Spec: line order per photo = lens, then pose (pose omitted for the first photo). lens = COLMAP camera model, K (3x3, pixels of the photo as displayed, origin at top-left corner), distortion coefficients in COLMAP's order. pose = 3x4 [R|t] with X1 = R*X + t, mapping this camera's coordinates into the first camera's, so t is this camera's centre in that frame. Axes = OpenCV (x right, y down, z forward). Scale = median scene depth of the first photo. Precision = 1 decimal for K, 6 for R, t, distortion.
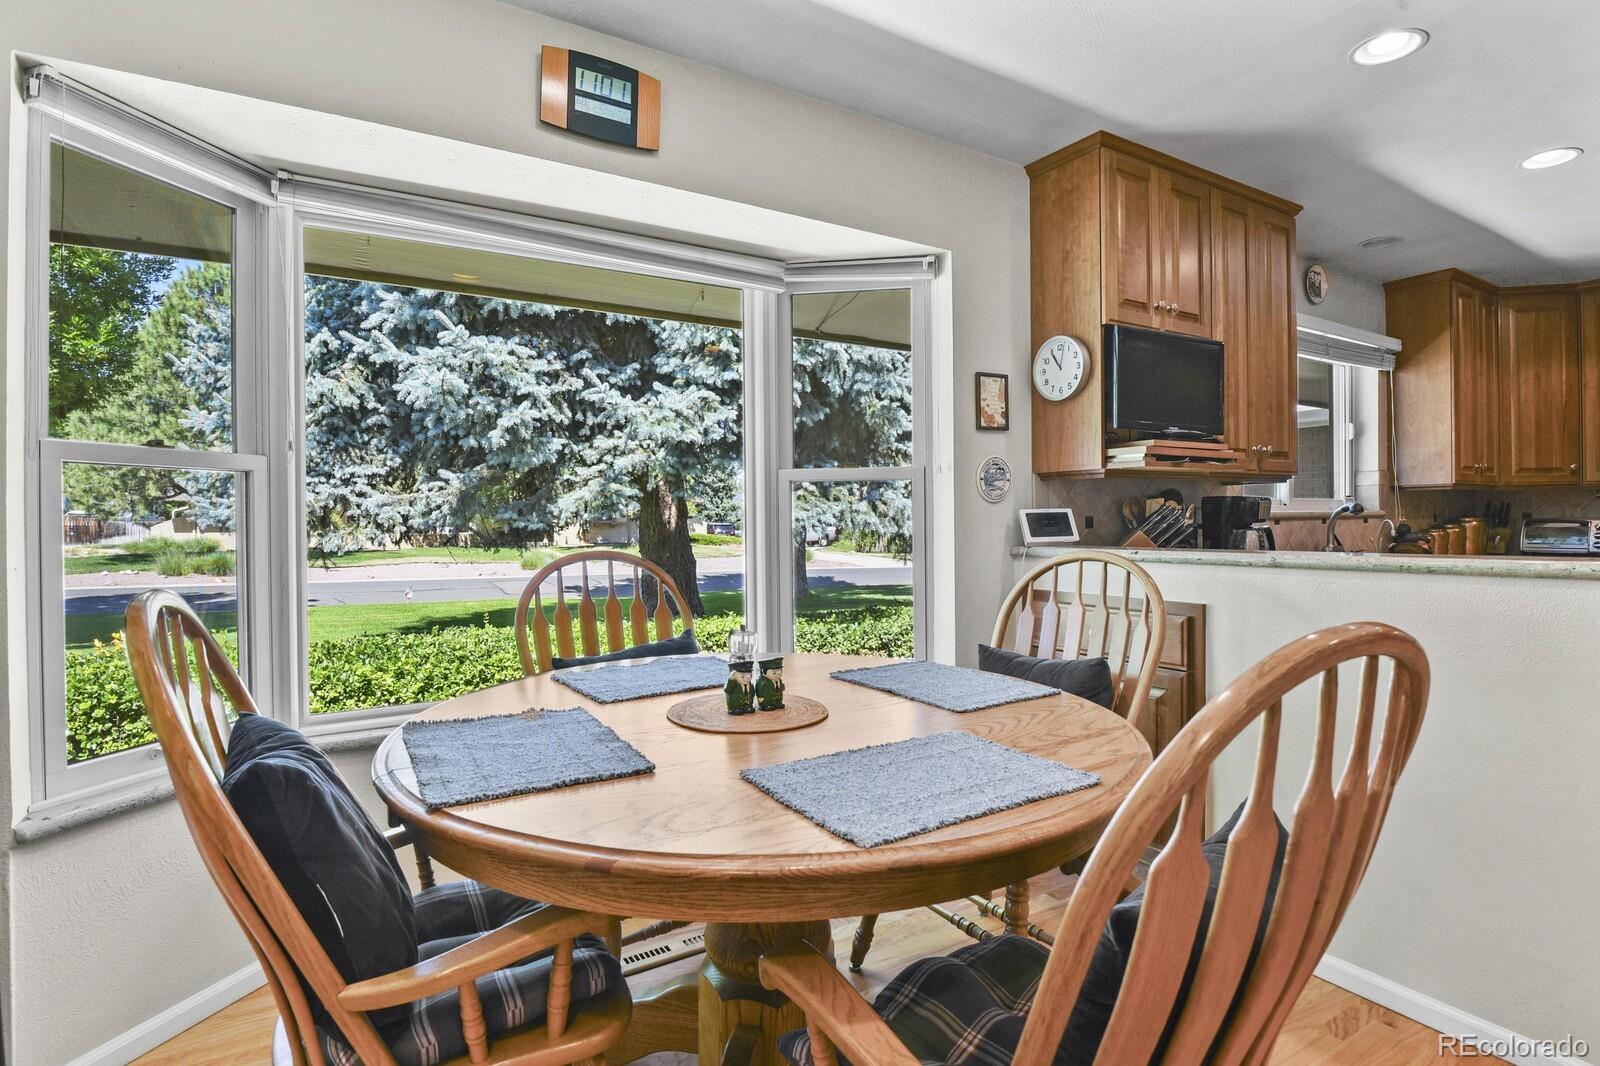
lens RADIAL K [[799.2, 0, 809.1], [0, 799.2, 520.9], [0, 0, 1]] dist [-0.028538, -0.000131]
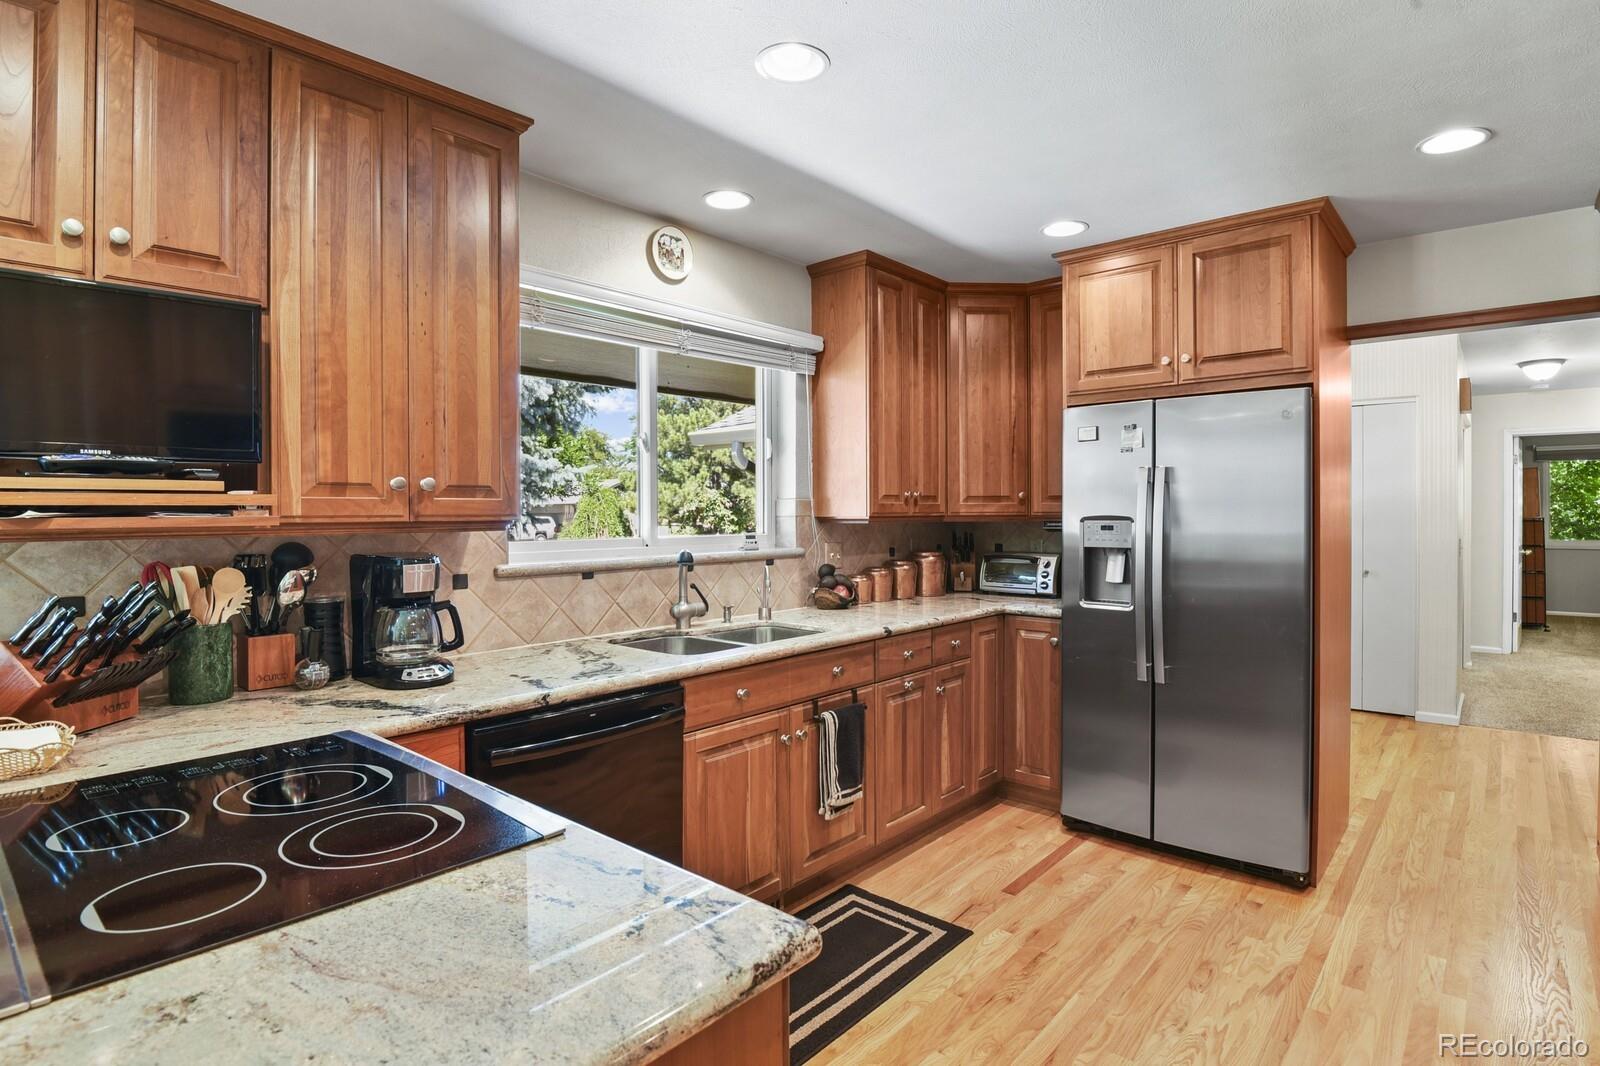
lens RADIAL K [[799.2, 0, 809.1], [0, 799.2, 520.9], [0, 0, 1]] dist [-0.028538, -0.000131]
pose [[0.956907, 0.000228, 0.290396, 0.495140], [-0.002842, 0.999959, 0.008579, -0.047688], [-0.290382, -0.009034, 0.956868, 0.214027]]
